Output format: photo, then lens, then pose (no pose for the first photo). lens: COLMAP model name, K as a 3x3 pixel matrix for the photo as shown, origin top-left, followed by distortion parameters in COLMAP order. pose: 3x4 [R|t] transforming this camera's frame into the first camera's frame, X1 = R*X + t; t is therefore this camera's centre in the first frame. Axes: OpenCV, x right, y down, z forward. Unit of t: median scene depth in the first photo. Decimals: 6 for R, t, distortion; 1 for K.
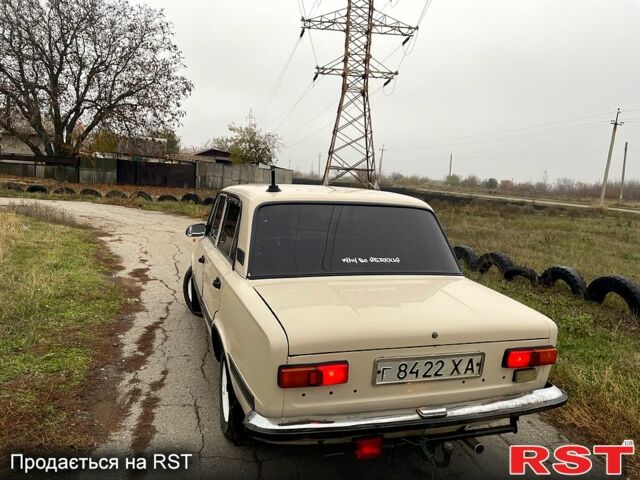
lens RADIAL K [[488.7, 0, 319.7], [0, 488.7, 235.6], [0, 0, 1]] dist [0.045594, -0.031104]
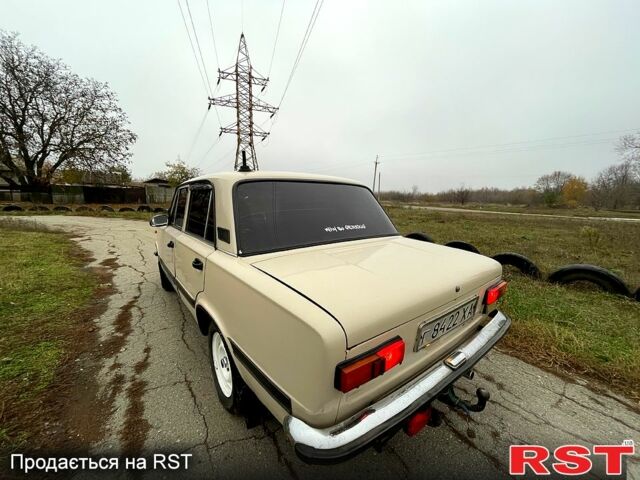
lens RADIAL K [[259.7, 0, 321.0], [0, 259.7, 241.8], [0, 0, 1]] dist [-0.010396, 0.001247]
pose [[0.940228, -0.096512, 0.326584, -0.110079], [0.075192, 0.994167, 0.077317, 0.022808], [-0.332141, -0.048139, 0.942000, 0.326054]]
